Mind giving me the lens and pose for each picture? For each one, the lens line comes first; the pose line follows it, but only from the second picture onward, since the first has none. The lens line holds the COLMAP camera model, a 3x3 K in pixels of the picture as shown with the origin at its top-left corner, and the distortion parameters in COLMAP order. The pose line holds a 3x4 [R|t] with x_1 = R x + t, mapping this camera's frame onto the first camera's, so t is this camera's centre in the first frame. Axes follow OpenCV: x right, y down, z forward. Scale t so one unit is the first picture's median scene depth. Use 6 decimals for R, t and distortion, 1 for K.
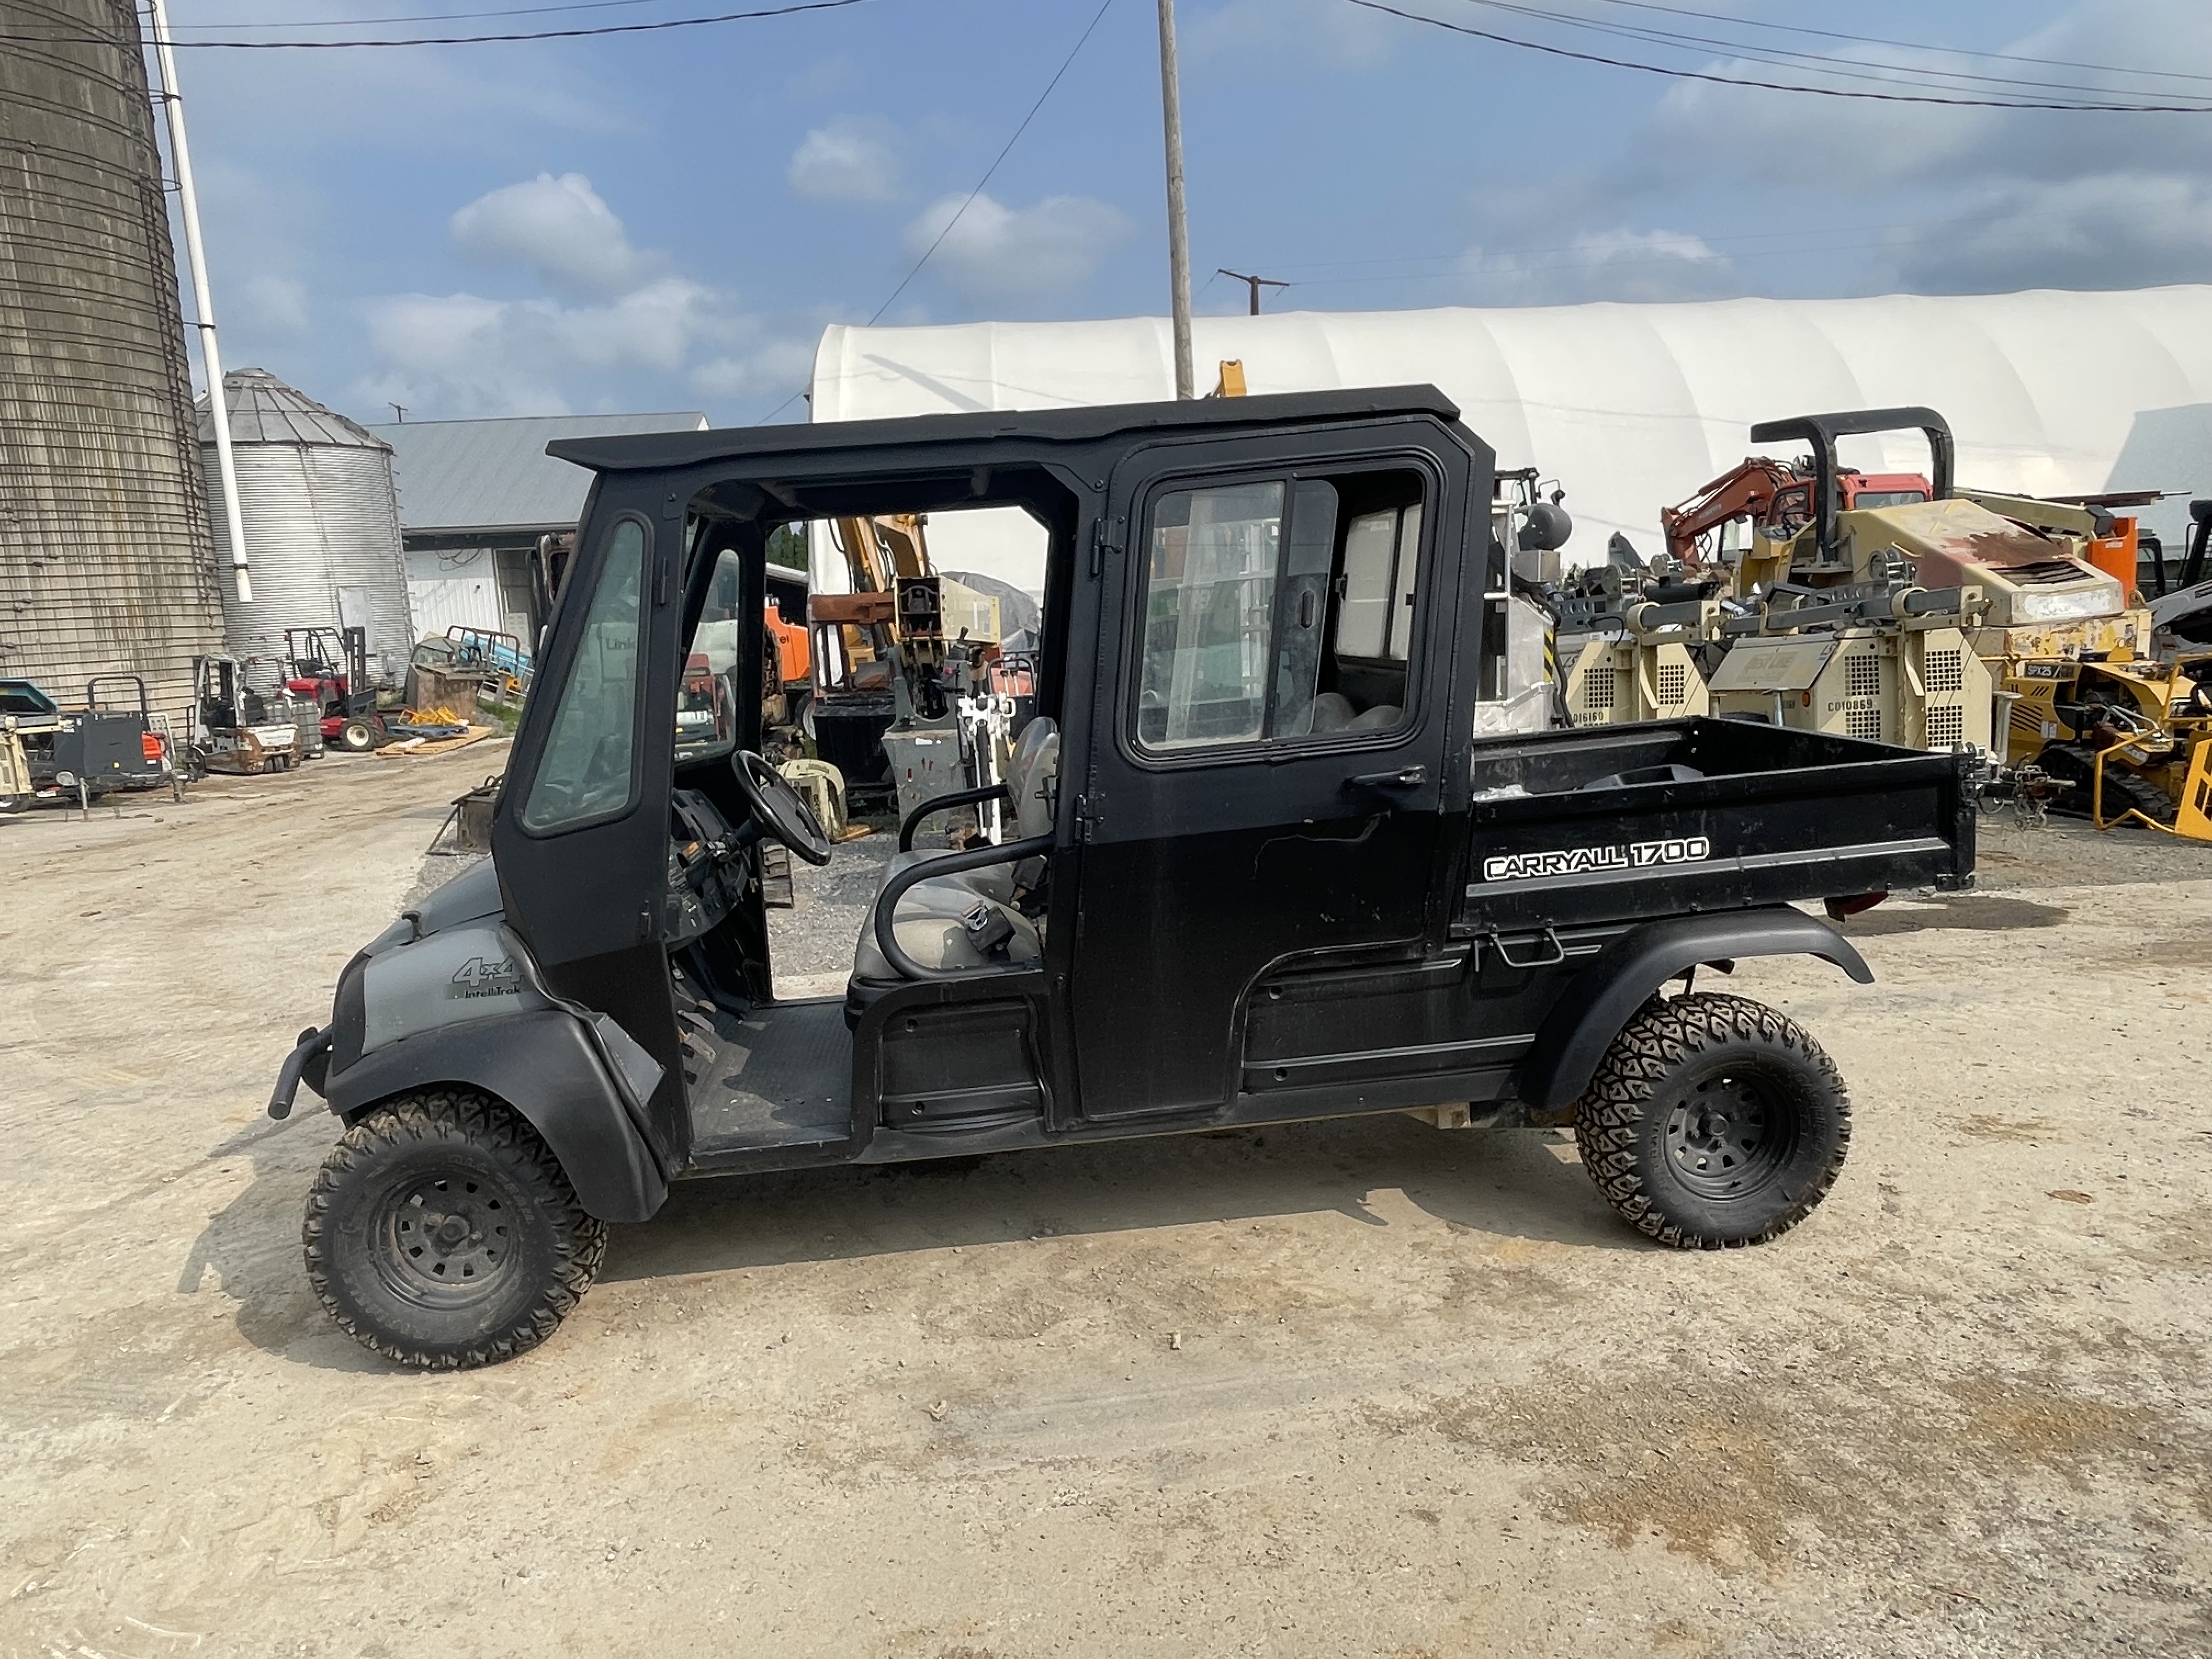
lens RADIAL K [[1438.3, 0, 1106.0], [0, 1438.3, 829.5], [0, 0, 1]] dist [-0.001771, 0.000080]
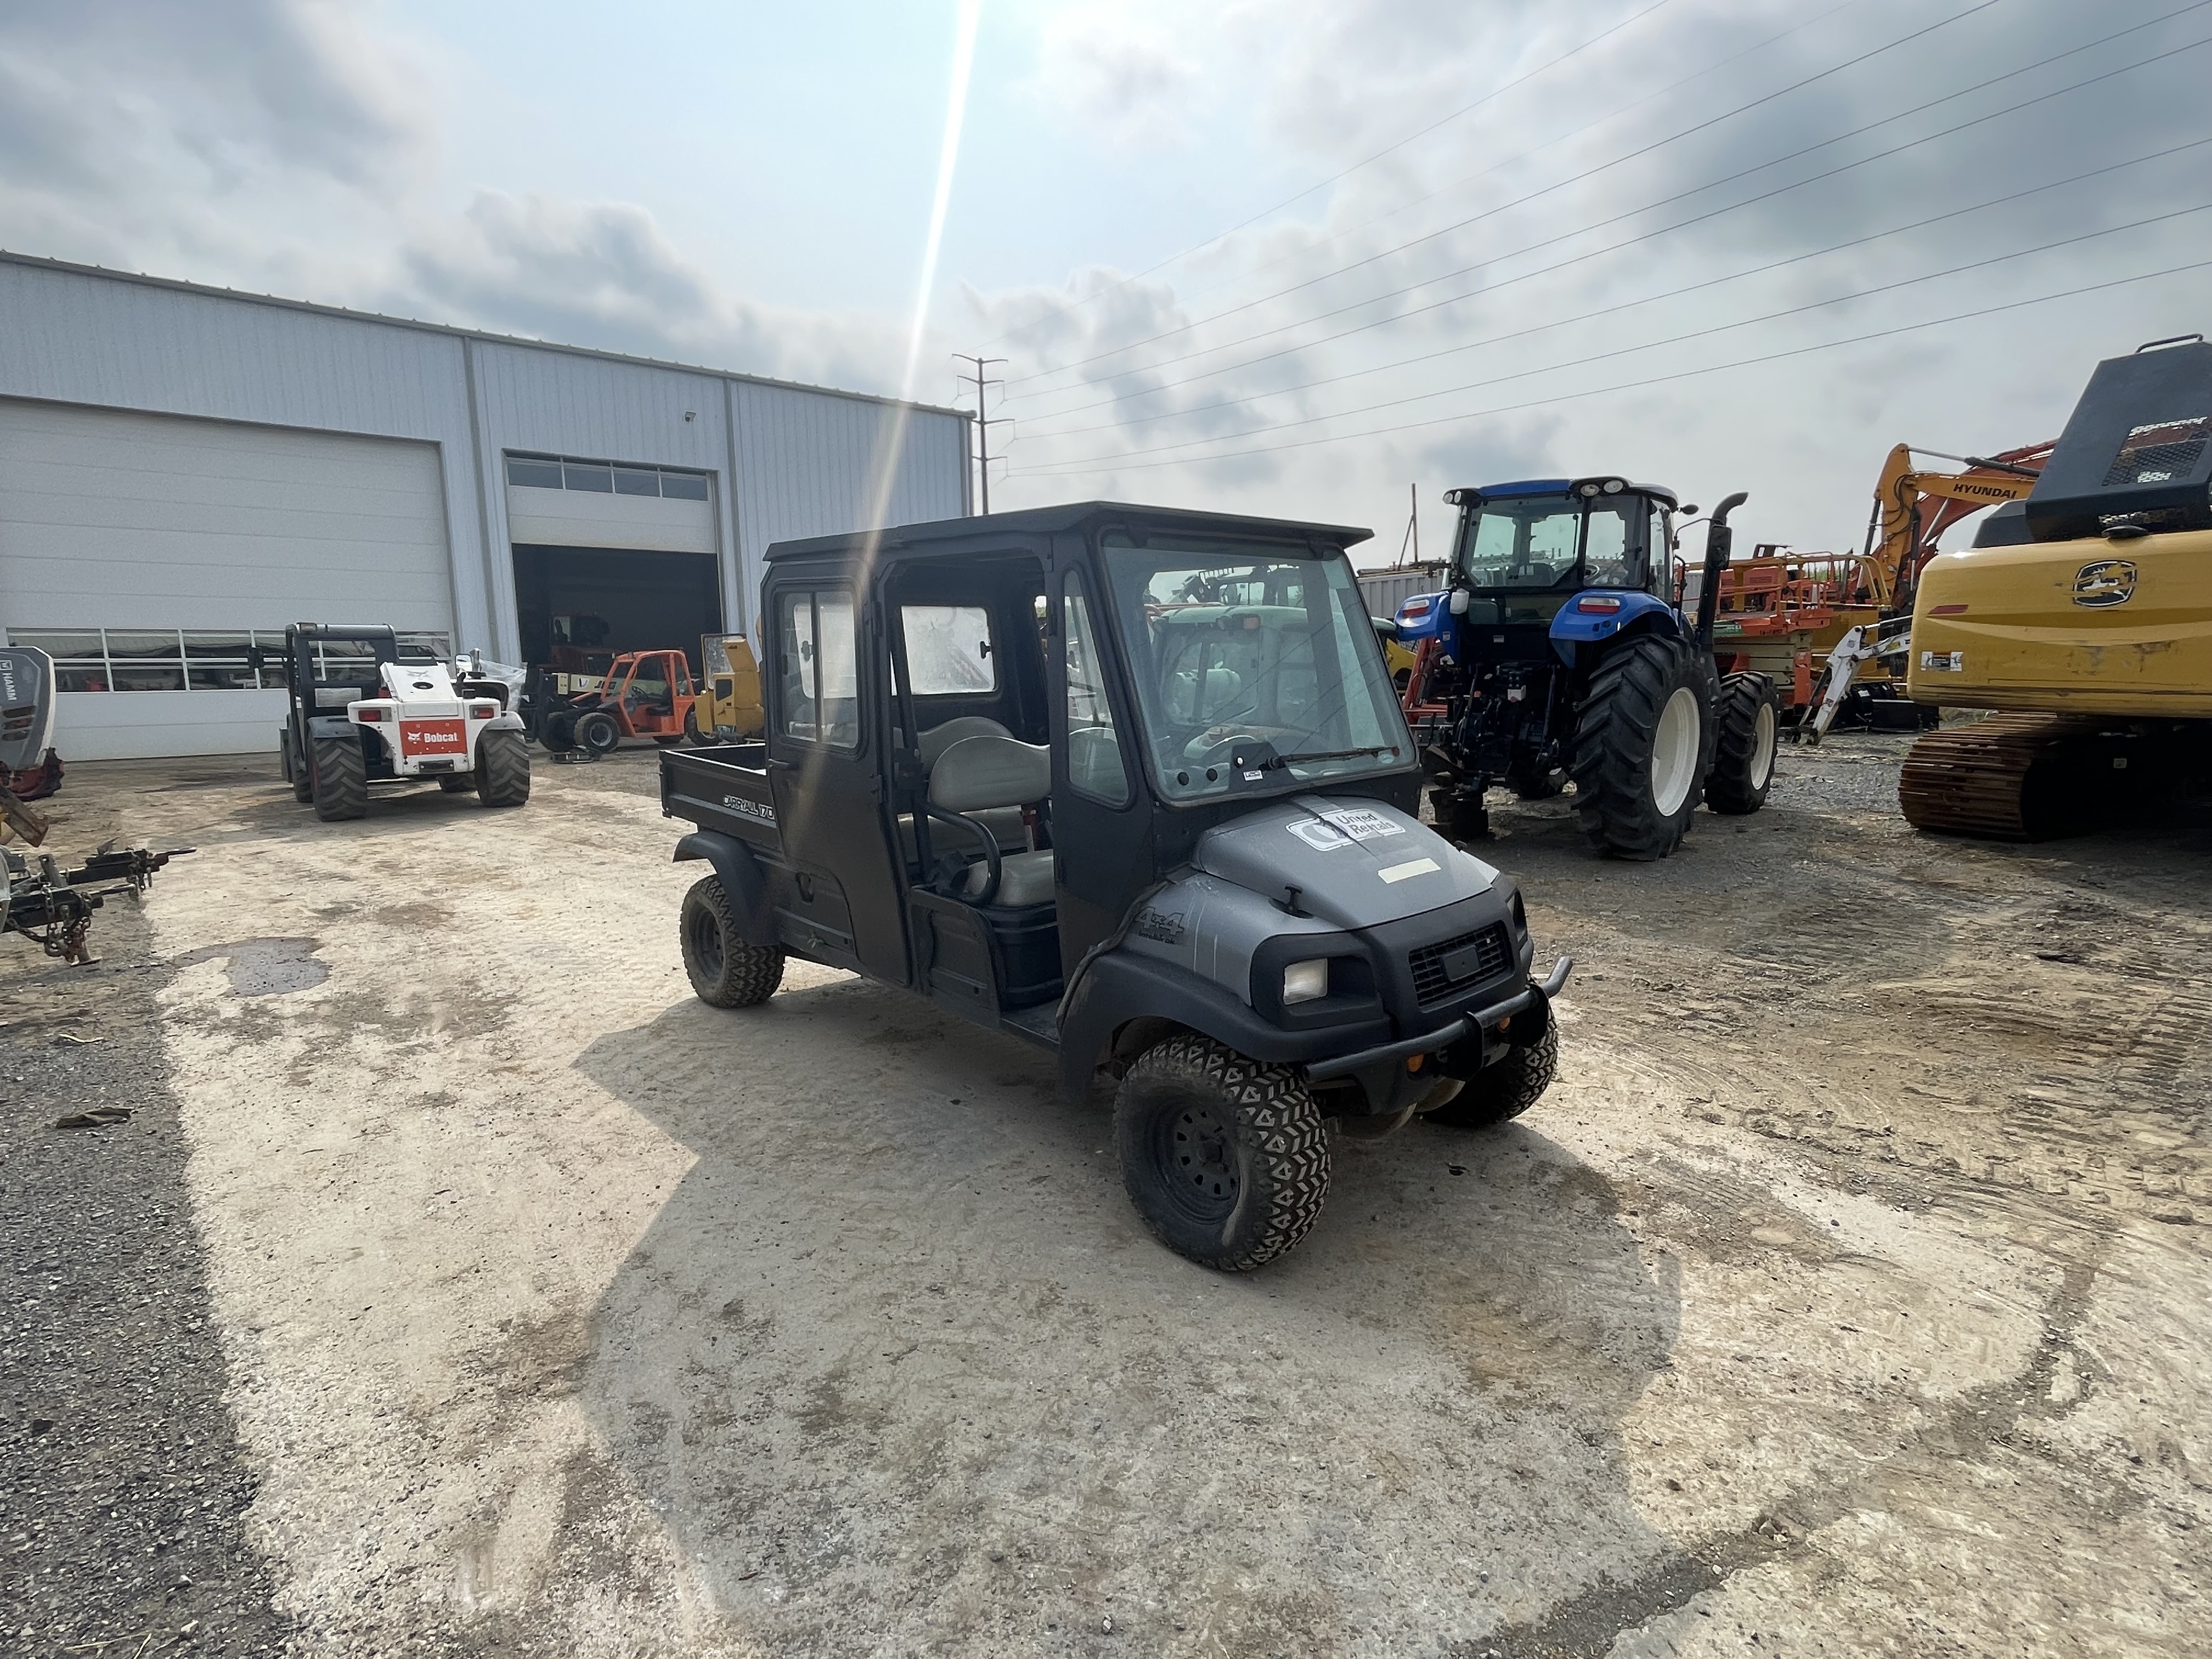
lens RADIAL K [[1111.5, 0, 1095.9], [0, 1111.5, 826.8], [0, 0, 1]] dist [-0.016262, 0.007766]
pose [[-0.607520, -0.063932, 0.791727, -0.157096], [0.163059, 0.965489, 0.203085, -0.031800], [-0.777388, 0.252476, -0.576129, 0.267839]]
